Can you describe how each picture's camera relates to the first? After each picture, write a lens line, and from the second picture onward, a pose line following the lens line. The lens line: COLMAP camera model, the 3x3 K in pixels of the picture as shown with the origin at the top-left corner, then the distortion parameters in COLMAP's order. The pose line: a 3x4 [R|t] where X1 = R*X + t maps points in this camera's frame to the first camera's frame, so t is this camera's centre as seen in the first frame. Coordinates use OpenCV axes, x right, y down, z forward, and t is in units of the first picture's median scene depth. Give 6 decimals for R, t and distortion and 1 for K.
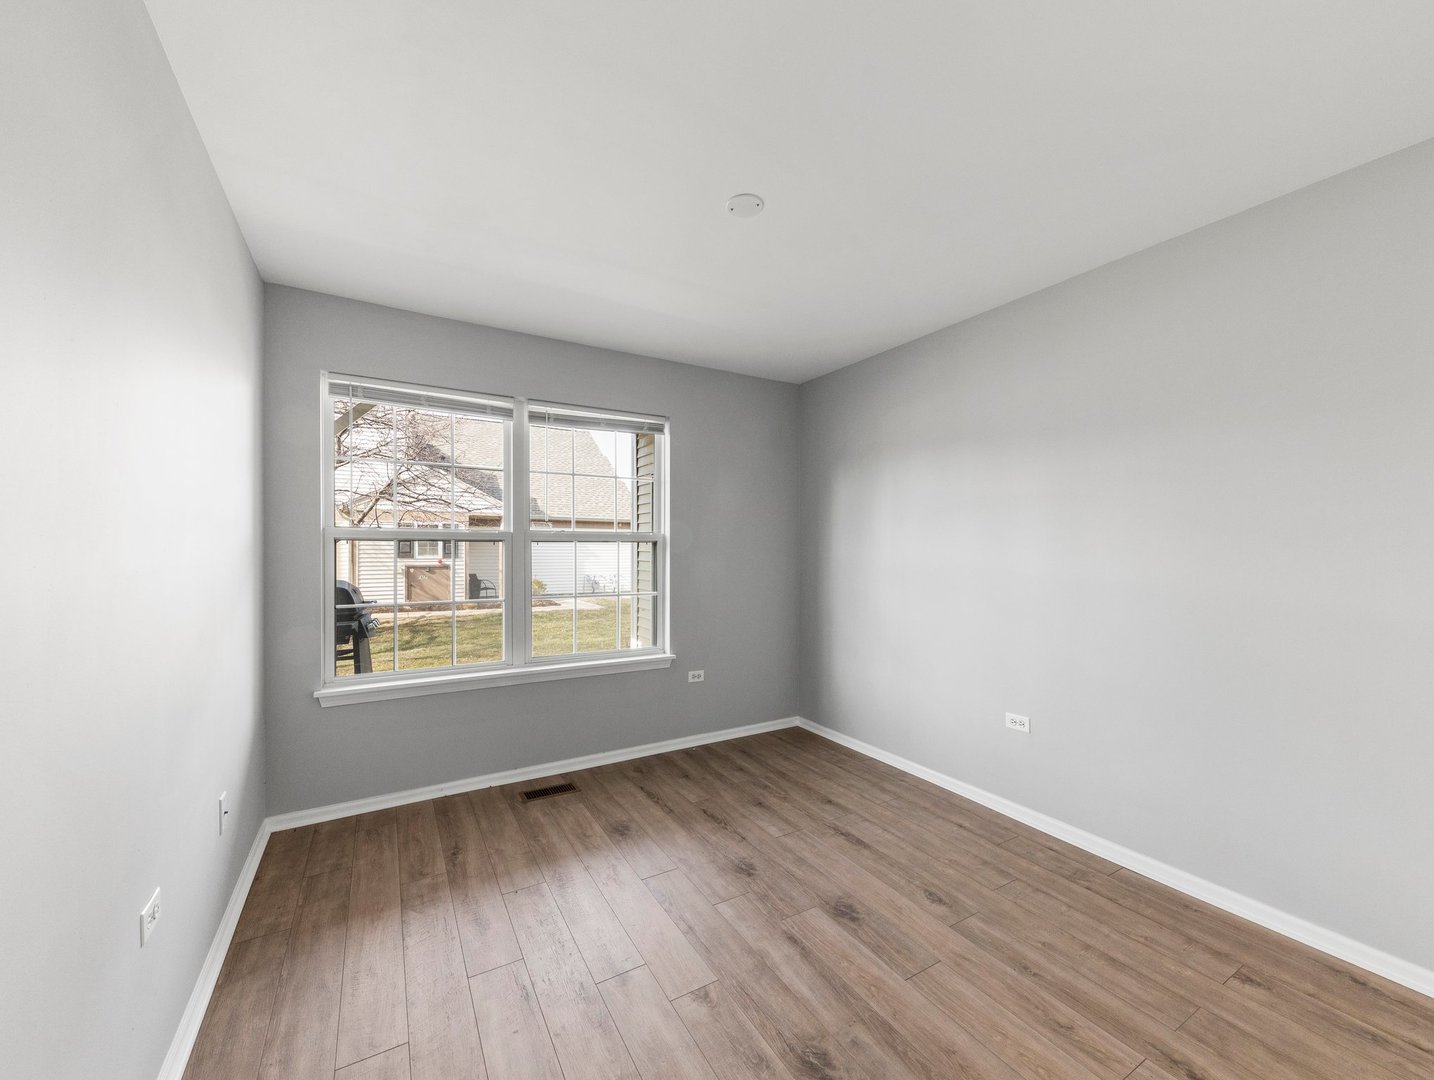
lens RADIAL K [[557.3, 0, 720.3], [0, 557.3, 541.9], [0, 0, 1]] dist [0.007588, -0.000984]
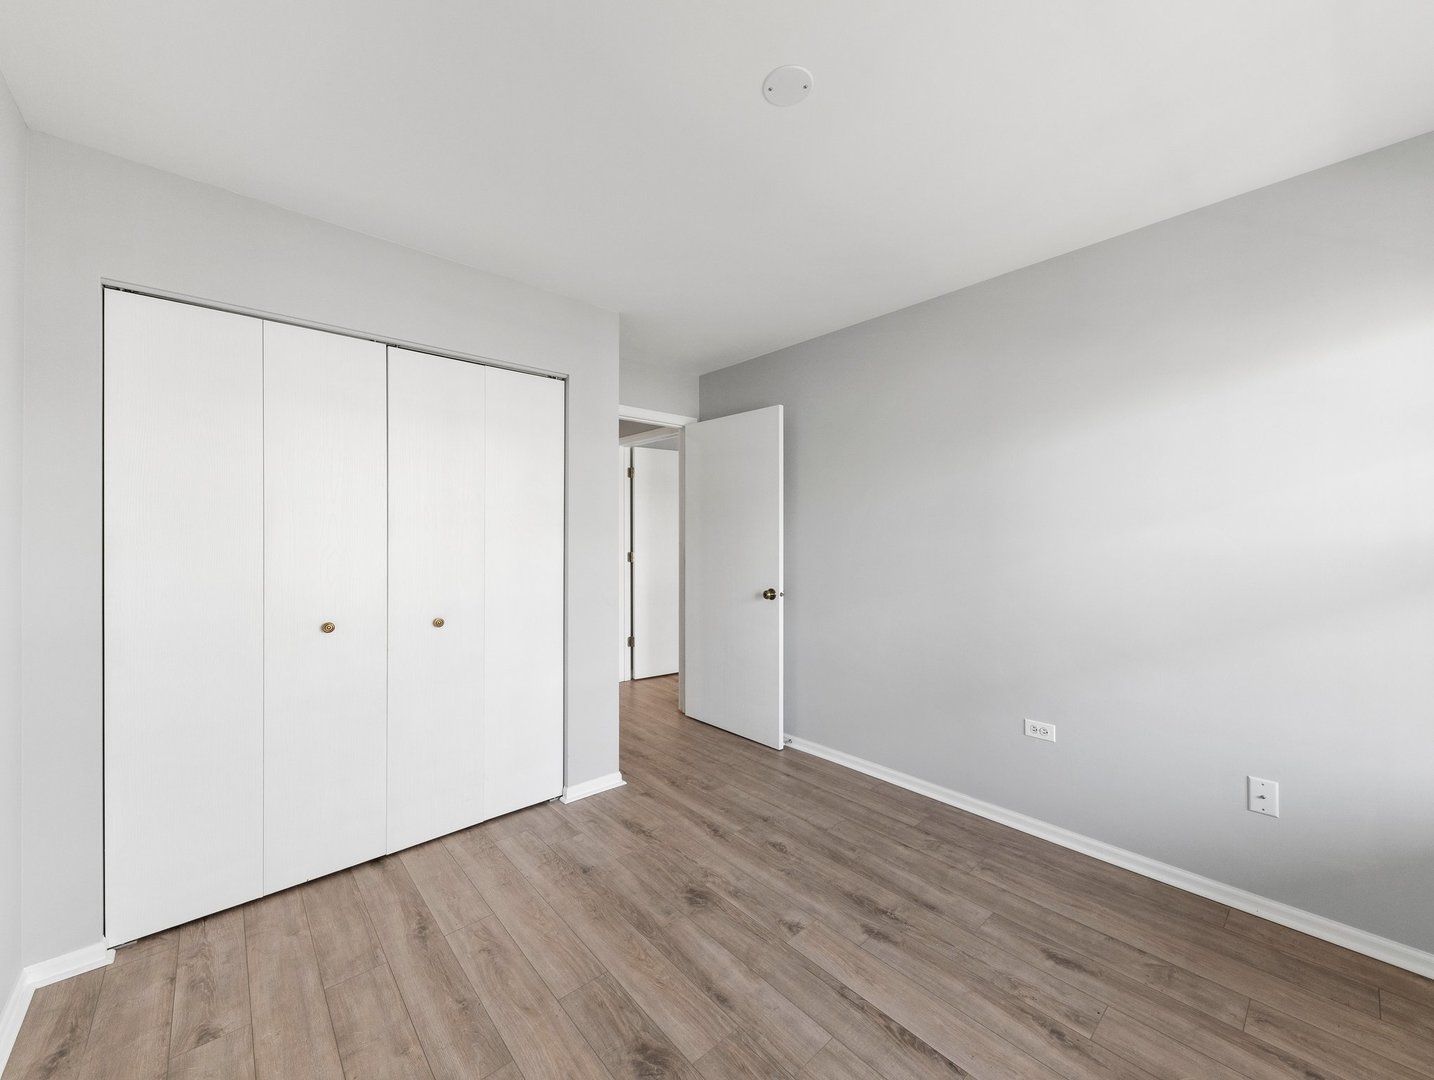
lens RADIAL K [[557.3, 0, 715.6], [0, 557.3, 543.5], [0, 0, 1]] dist [0.007588, -0.000984]
pose [[-0.983228, 0.001468, -0.182377, 0.326970], [0.001619, 0.999998, -0.000679, 0.016928], [0.182376, -0.000963, -0.983228, 2.052324]]
